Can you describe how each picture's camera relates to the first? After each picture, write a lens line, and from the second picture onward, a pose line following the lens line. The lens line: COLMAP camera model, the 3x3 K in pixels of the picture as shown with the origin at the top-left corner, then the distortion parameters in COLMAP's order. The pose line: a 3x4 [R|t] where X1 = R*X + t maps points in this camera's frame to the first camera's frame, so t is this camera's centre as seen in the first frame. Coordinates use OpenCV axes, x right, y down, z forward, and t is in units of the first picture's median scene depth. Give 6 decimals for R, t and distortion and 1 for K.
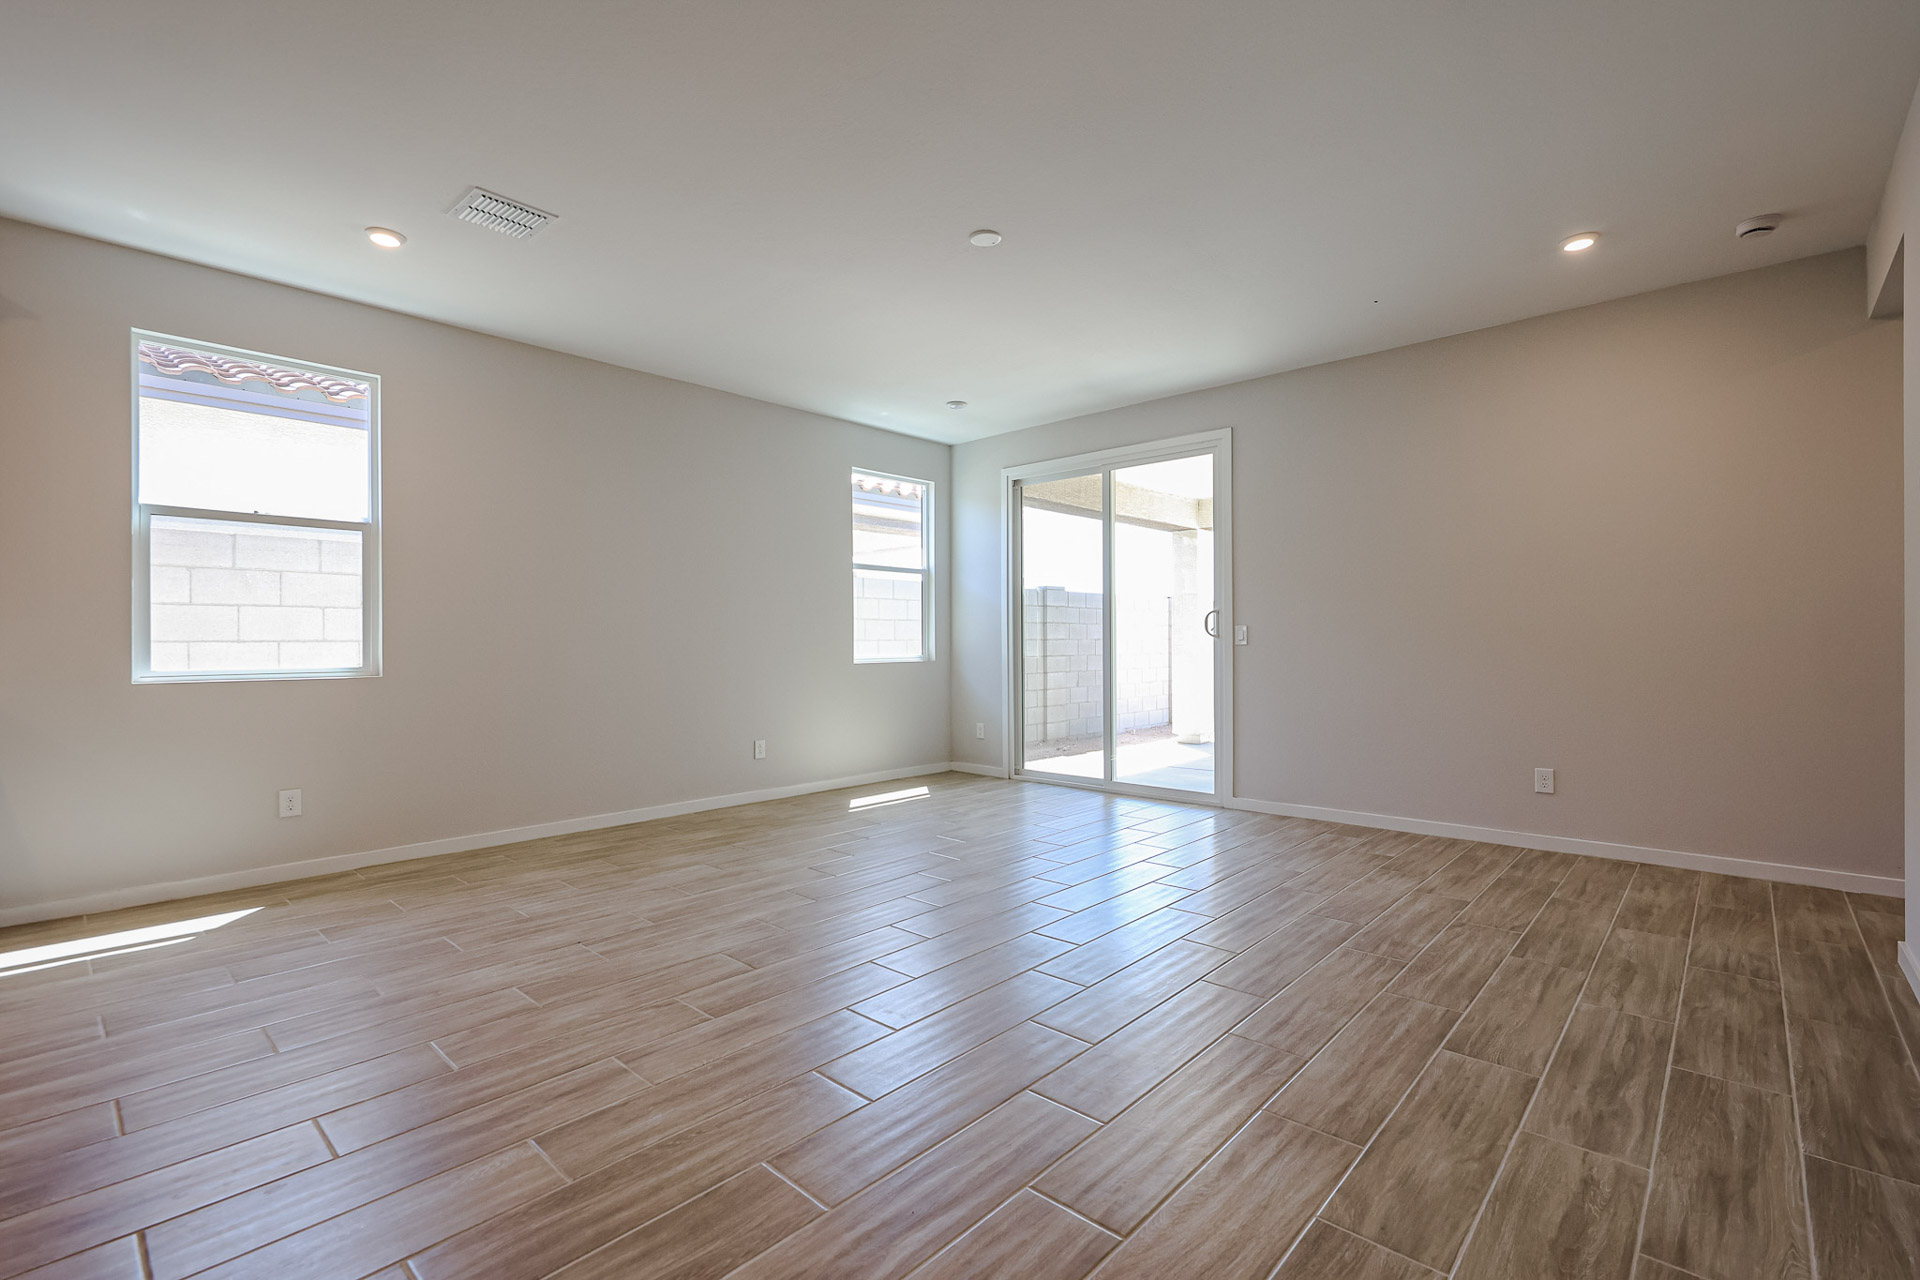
lens RADIAL K [[856.4, 0, 966.4], [0, 856.4, 648.2], [0, 0, 1]] dist [0.000439, 0.000023]
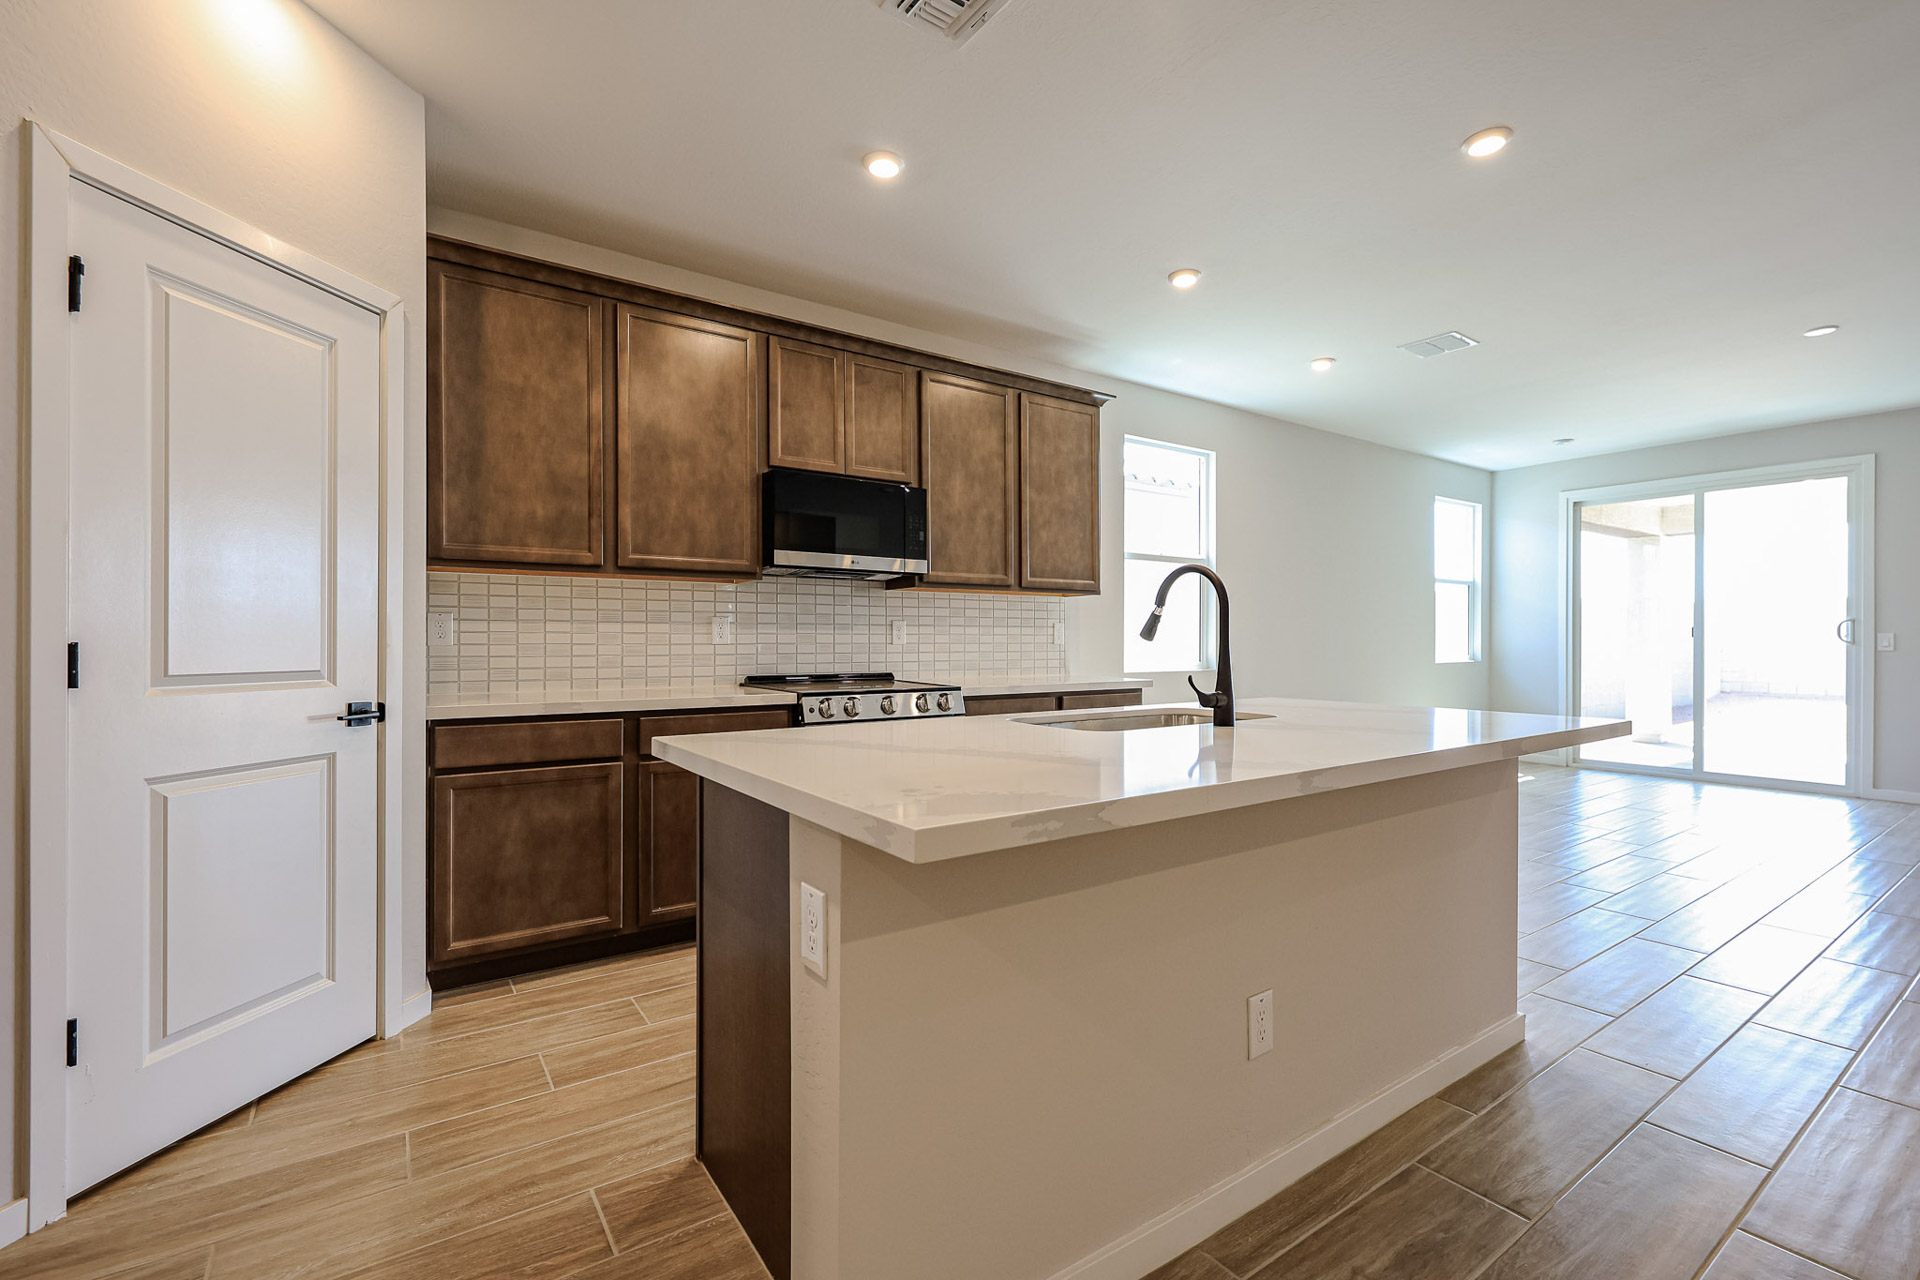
lens RADIAL K [[832.7, 0, 960.0], [0, 832.7, 640.0], [0, 0, 1]] dist [0.001478, 0.000248]
pose [[0.974491, 0.005231, -0.224365, -0.593867], [-0.006575, 0.999965, -0.005242, -0.004098], [0.224330, 0.006584, 0.974491, -0.306727]]
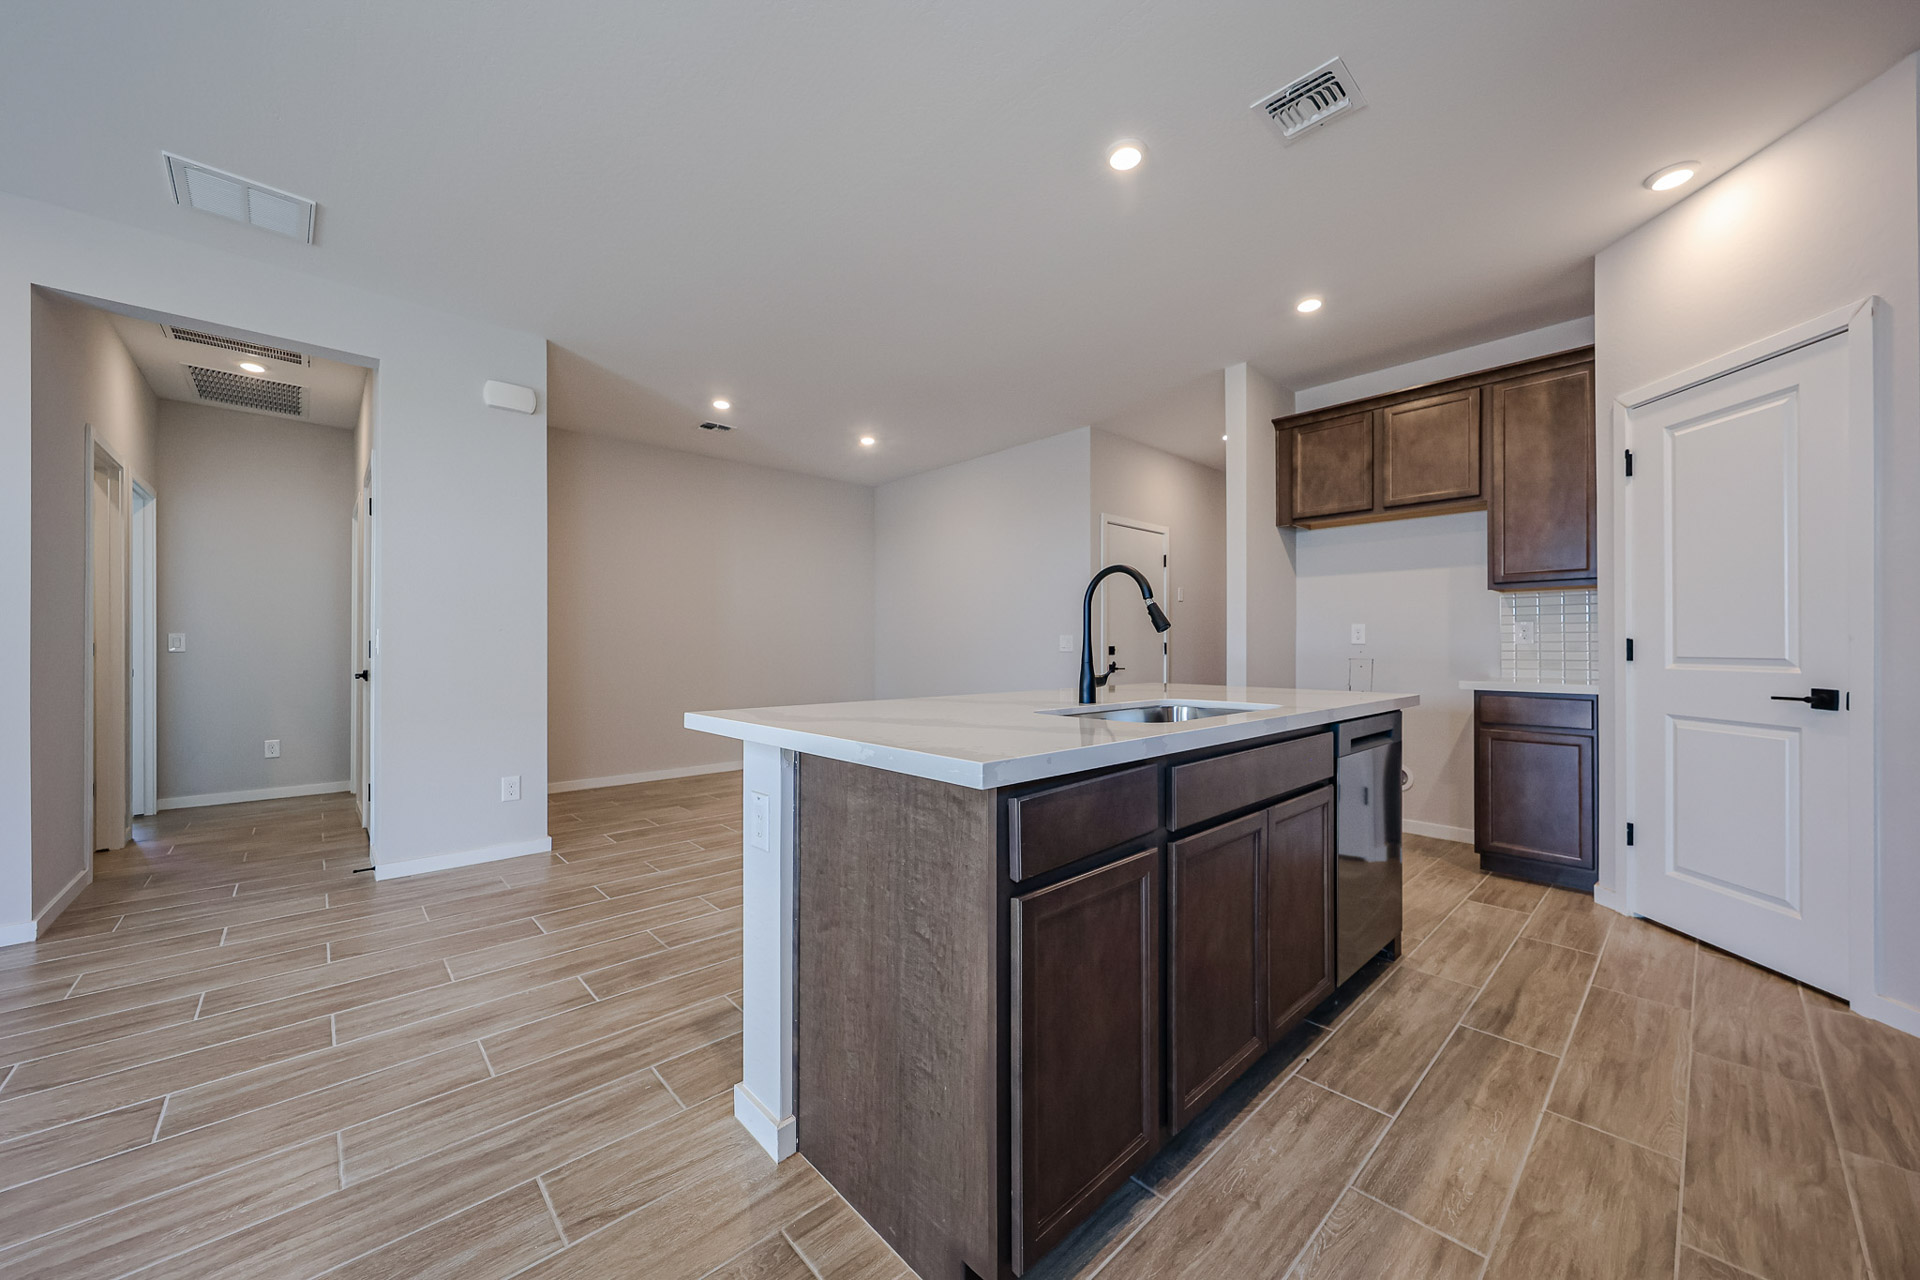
lens RADIAL K [[736.8, 0, 966.8], [0, 736.8, 647.4], [0, 0, 1]] dist [-0.007941, -0.000293]
pose [[-0.997488, 0.006326, 0.070552, -0.526247], [0.006353, 0.999980, 0.000158, -0.000027], [-0.070550, 0.000606, -0.997508, 0.461651]]
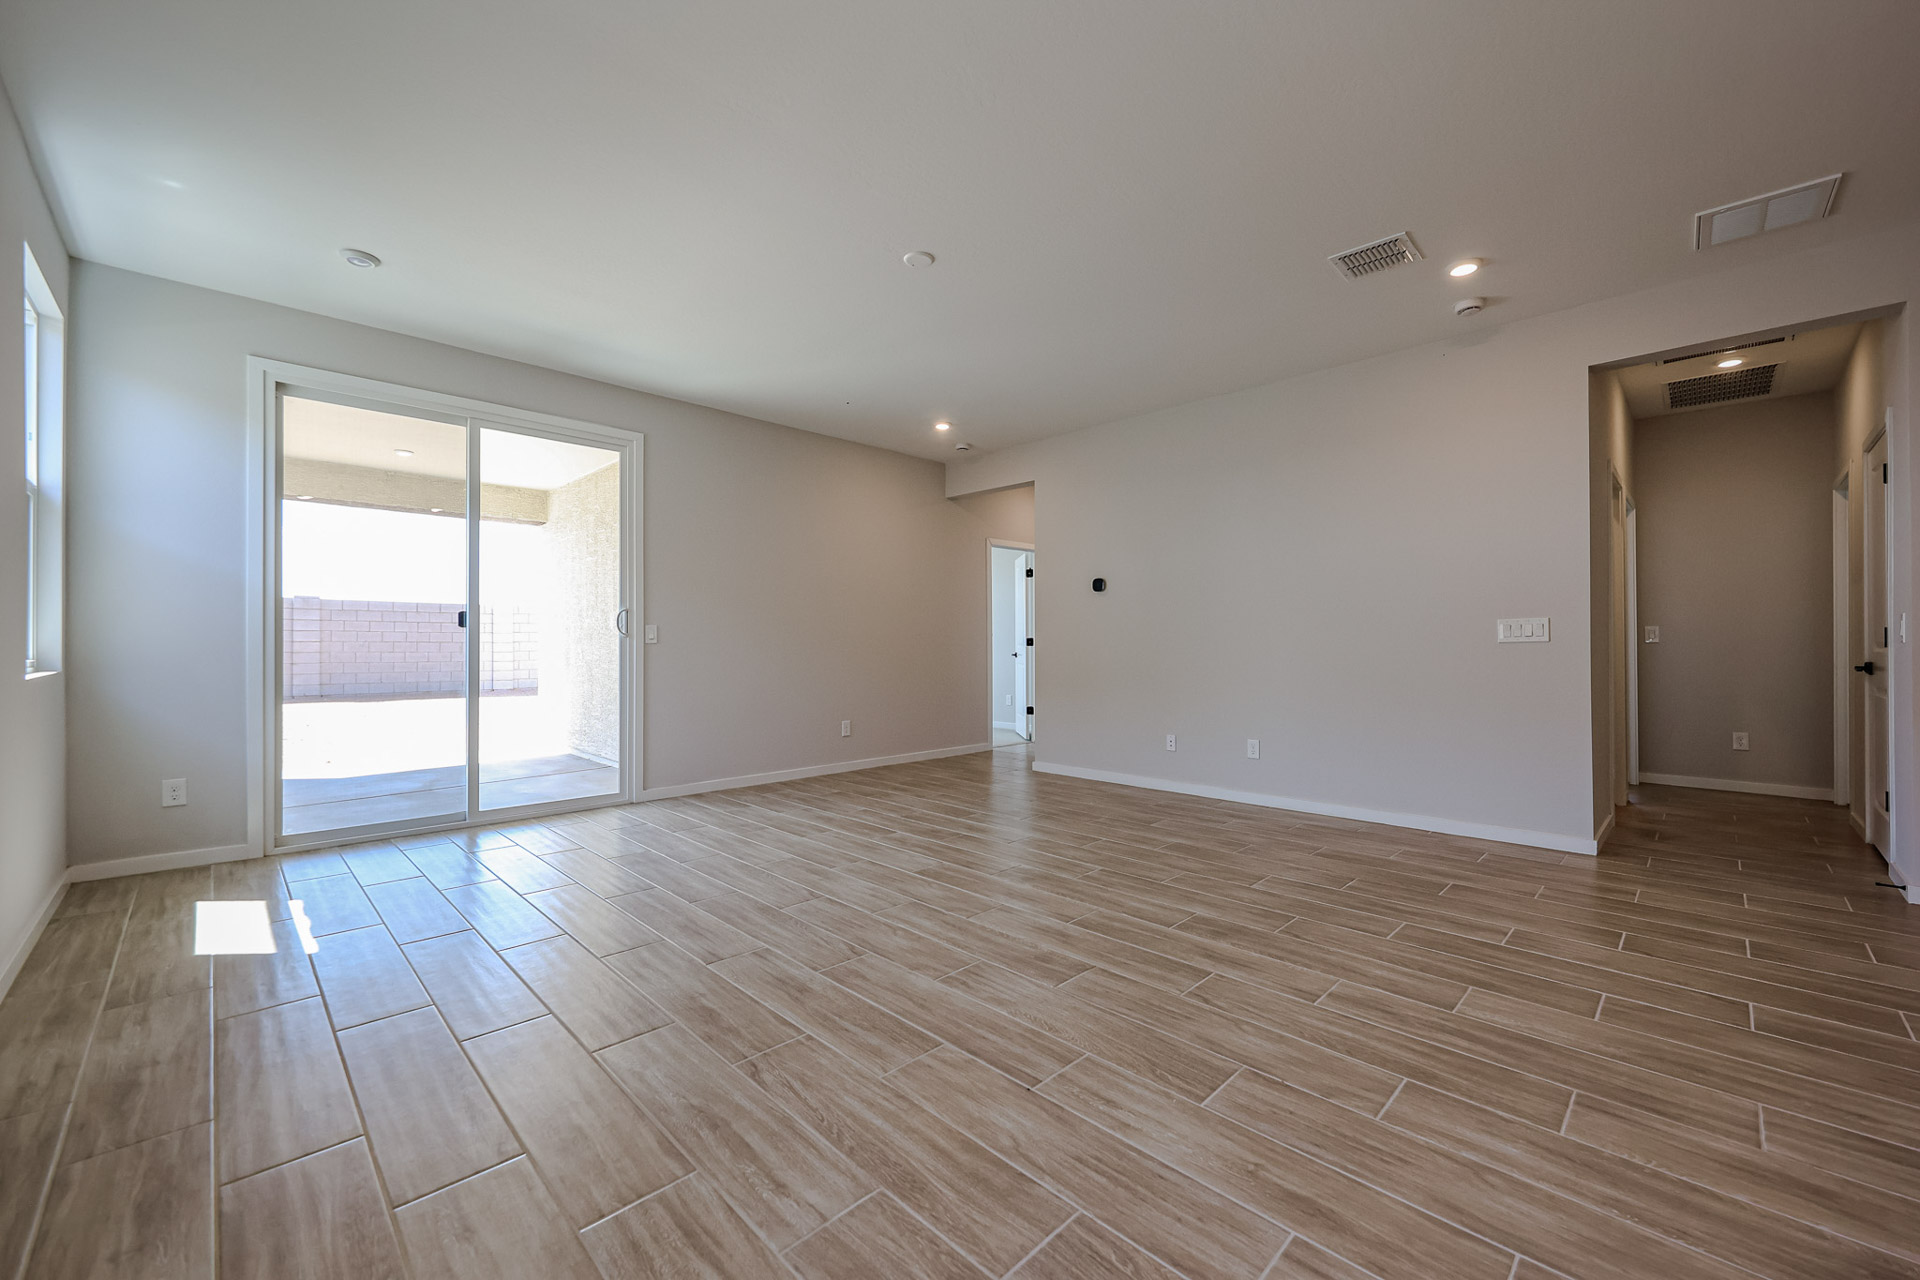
lens RADIAL K [[736.8, 0, 966.8], [0, 736.8, 647.4], [0, 0, 1]] dist [-0.007941, -0.000293]
pose [[0.053635, 0.002924, 0.998556, -0.559158], [0.005738, 0.999978, -0.003237, 0.006099], [-0.998544, 0.005904, 0.053617, 0.562077]]
